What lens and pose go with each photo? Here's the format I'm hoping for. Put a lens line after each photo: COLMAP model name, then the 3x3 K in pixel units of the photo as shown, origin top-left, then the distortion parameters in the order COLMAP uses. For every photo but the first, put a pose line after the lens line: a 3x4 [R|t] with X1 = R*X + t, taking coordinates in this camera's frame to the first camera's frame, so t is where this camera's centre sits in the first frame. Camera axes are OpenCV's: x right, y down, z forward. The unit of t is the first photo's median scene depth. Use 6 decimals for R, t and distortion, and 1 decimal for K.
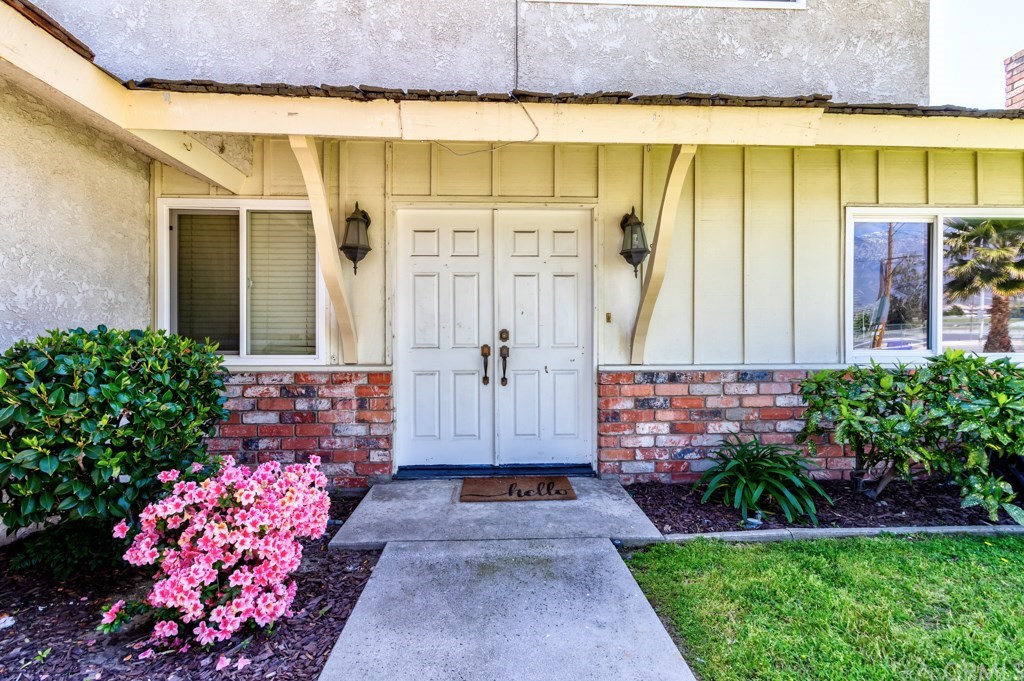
lens RADIAL K [[472.6, 0, 511.0], [0, 472.6, 338.6], [0, 0, 1]] dist [0.004120, 0.000454]
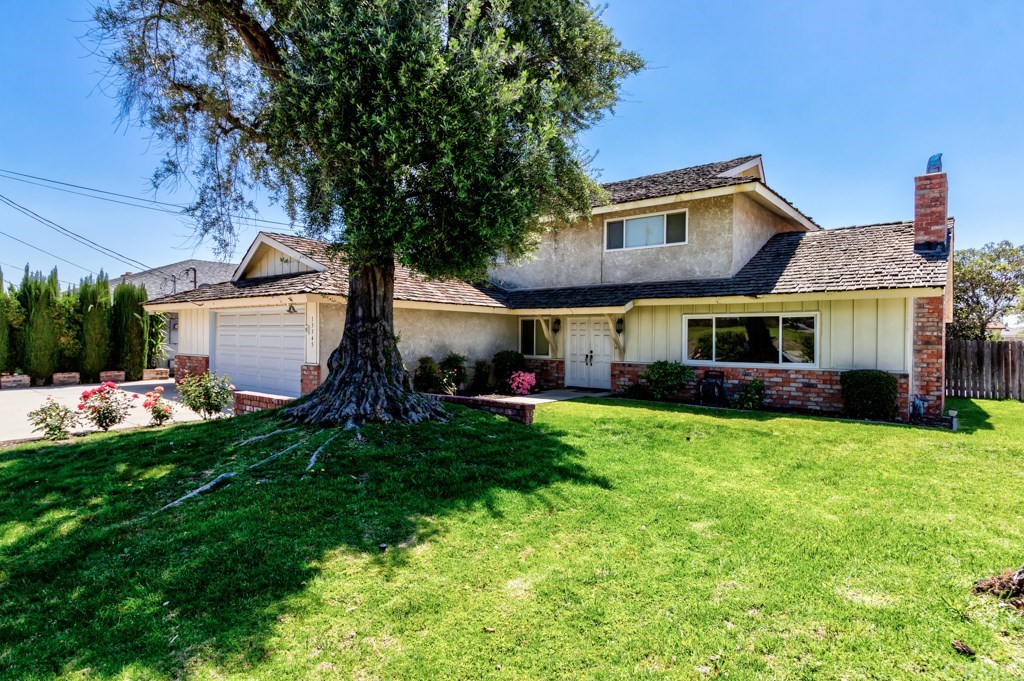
lens RADIAL K [[564.2, 0, 510.9], [0, 564.2, 340.2], [0, 0, 1]] dist [0.004245, -0.000731]
pose [[0.744395, 0.014026, -0.667592, 2.460486], [-0.012128, 0.999898, 0.007485, -0.124341], [0.667629, 0.002525, 0.744490, -2.683529]]
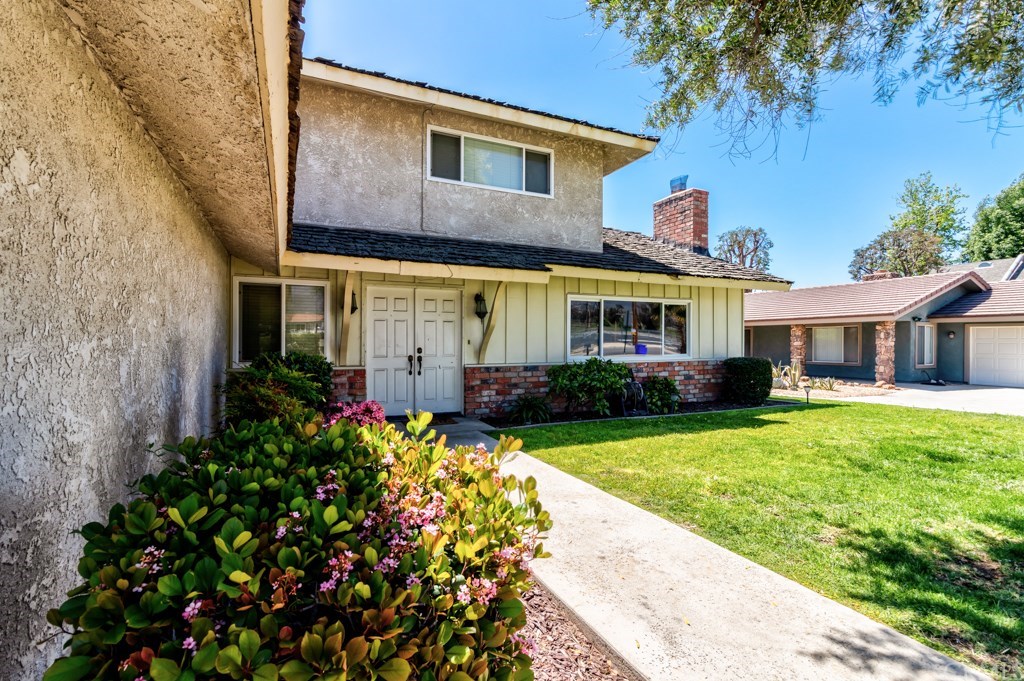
lens RADIAL K [[472.6, 0, 509.2], [0, 472.6, 339.8], [0, 0, 1]] dist [0.004120, 0.000454]
pose [[0.923634, 0.004882, 0.383244, -0.446434], [-0.003885, 0.999987, -0.003373, -0.049004], [-0.383255, 0.001627, 0.923641, -1.045256]]
